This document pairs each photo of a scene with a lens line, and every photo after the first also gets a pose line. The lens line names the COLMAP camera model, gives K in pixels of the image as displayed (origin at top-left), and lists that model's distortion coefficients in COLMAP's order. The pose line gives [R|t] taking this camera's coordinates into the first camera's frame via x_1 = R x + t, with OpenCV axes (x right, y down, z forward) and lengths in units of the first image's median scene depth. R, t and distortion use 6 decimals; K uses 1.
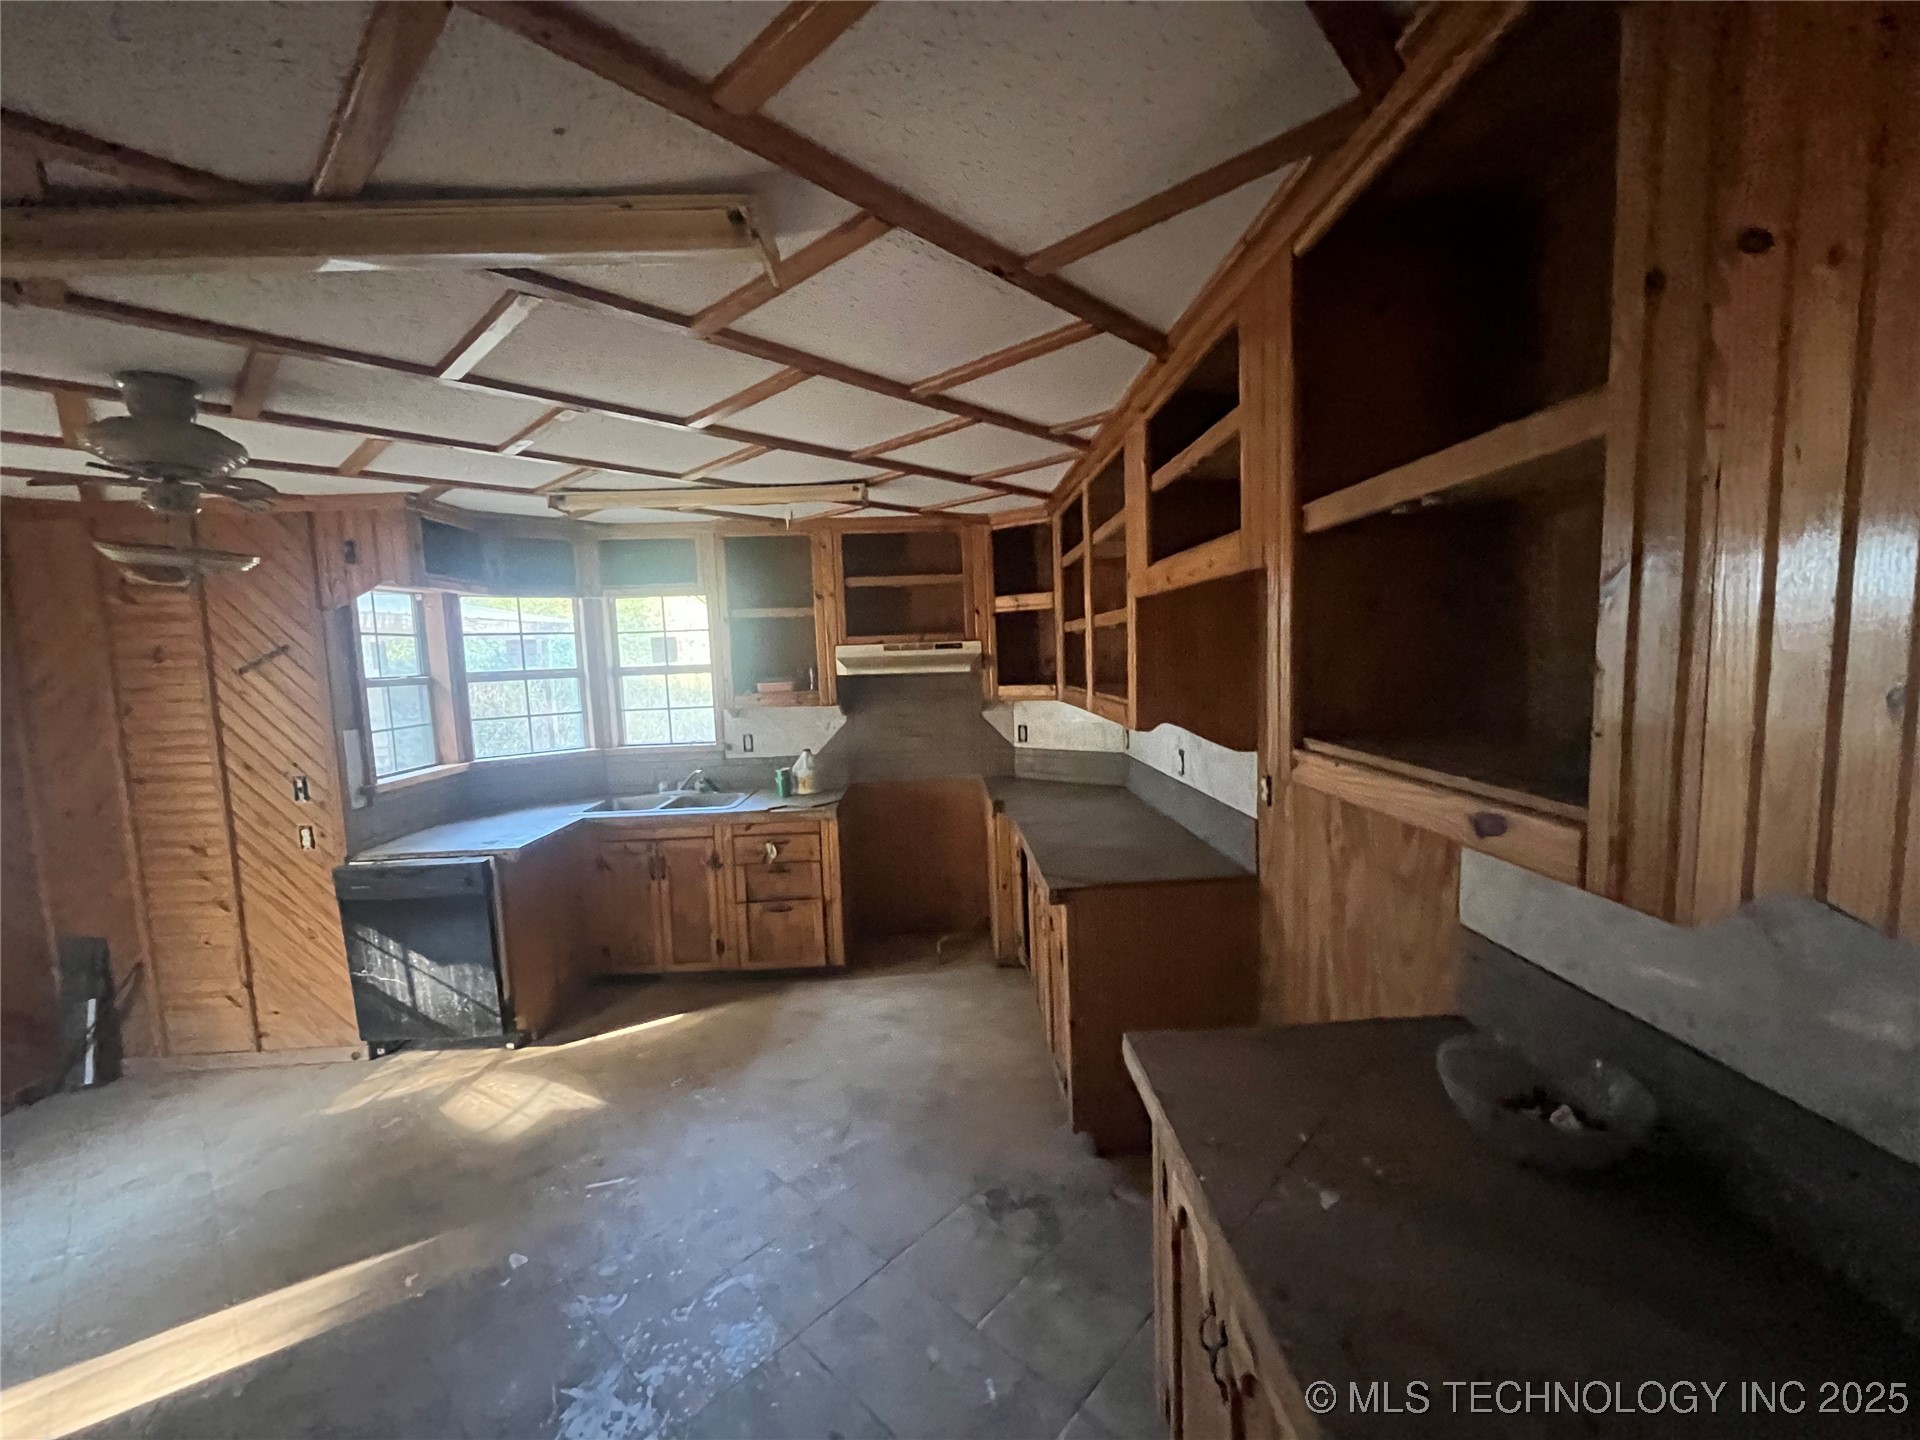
lens RADIAL K [[776.3, 0, 958.7], [0, 776.3, 723.9], [0, 0, 1]] dist [-0.000500, -0.000317]
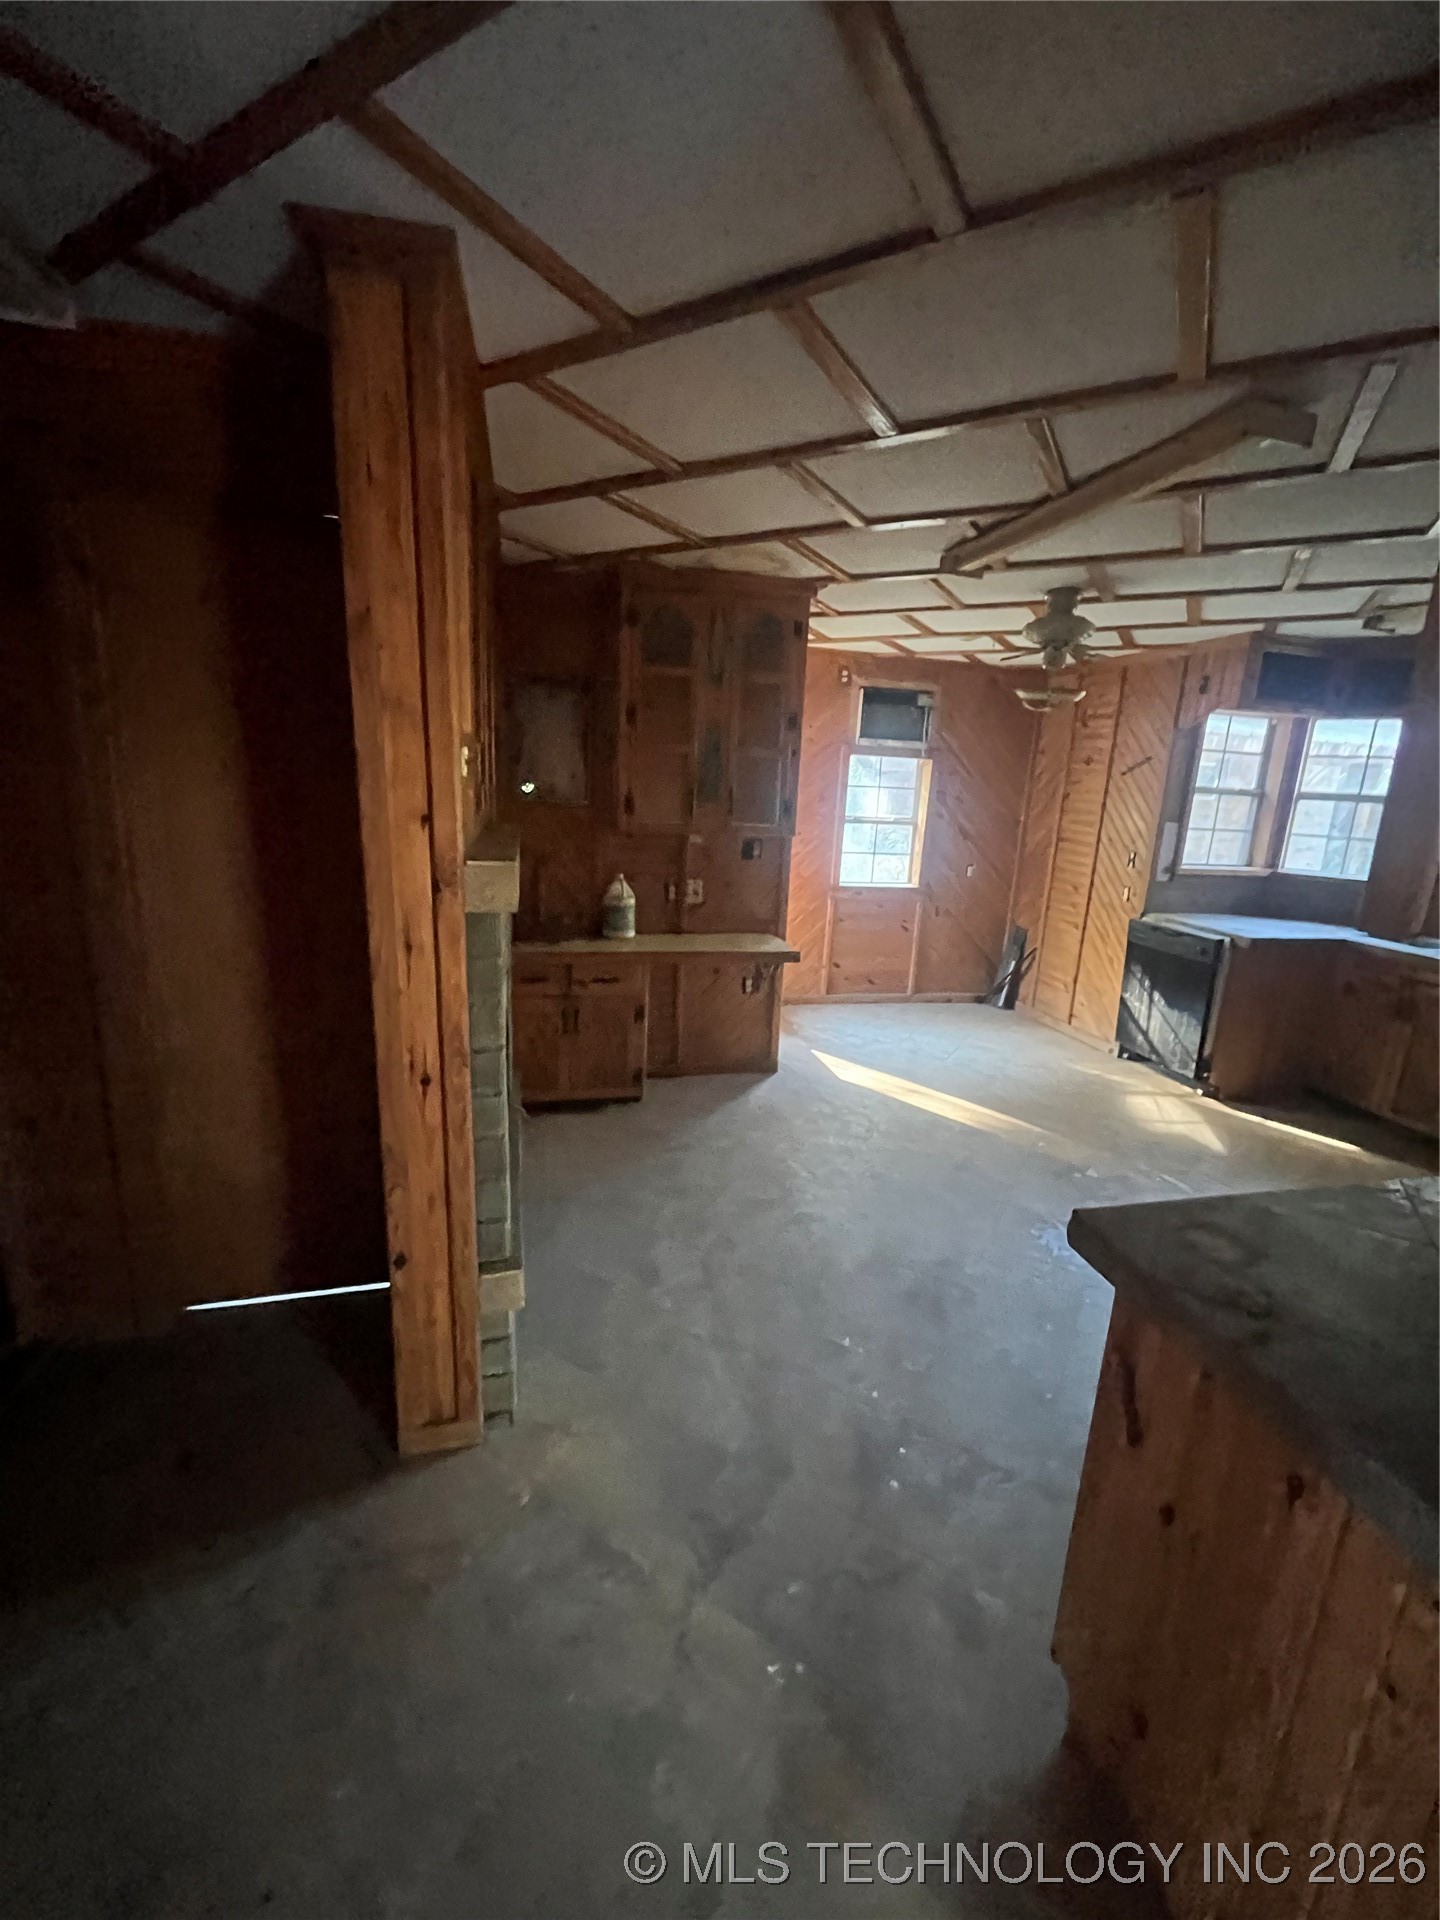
lens RADIAL K [[776.3, 0, 715.9], [0, 776.3, 953.8], [0, 0, 1]] dist [-0.000500, -0.000317]
pose [[0.202200, 0.261436, -0.943804, 0.391453], [-0.152759, 0.960334, 0.233287, 0.034161], [0.967357, 0.097003, 0.234117, -0.058909]]
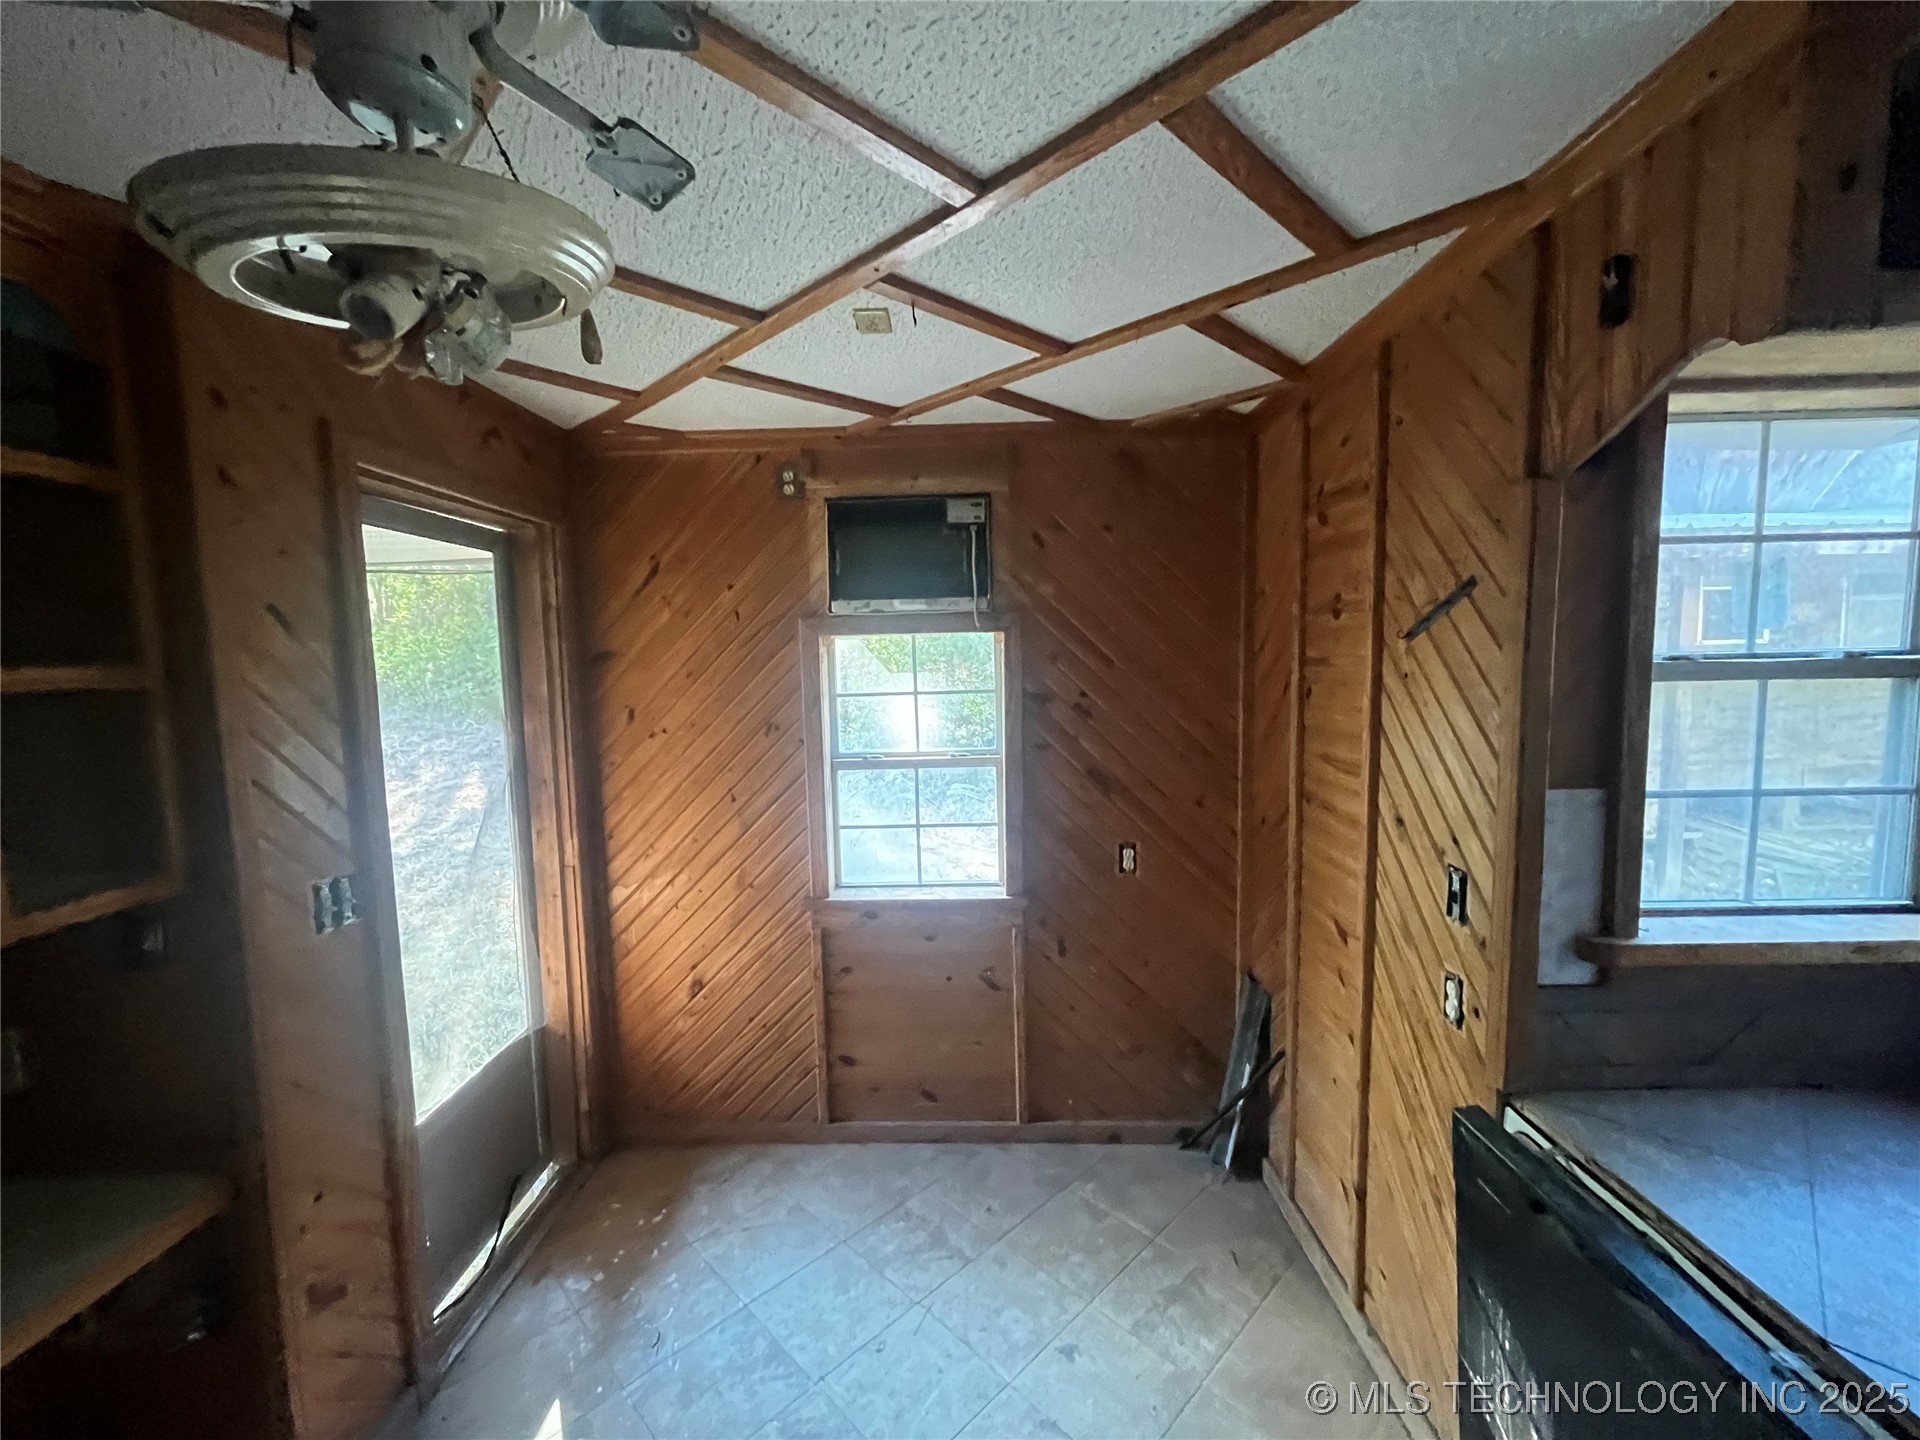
lens RADIAL K [[776.3, 0, 946.4], [0, 776.3, 721.8], [0, 0, 1]] dist [-0.000500, -0.000317]
pose [[-0.044024, 0.124493, -0.991243, -0.393877], [-0.073436, 0.989118, 0.127488, -0.052857], [0.996328, 0.078406, -0.034403, 0.707264]]
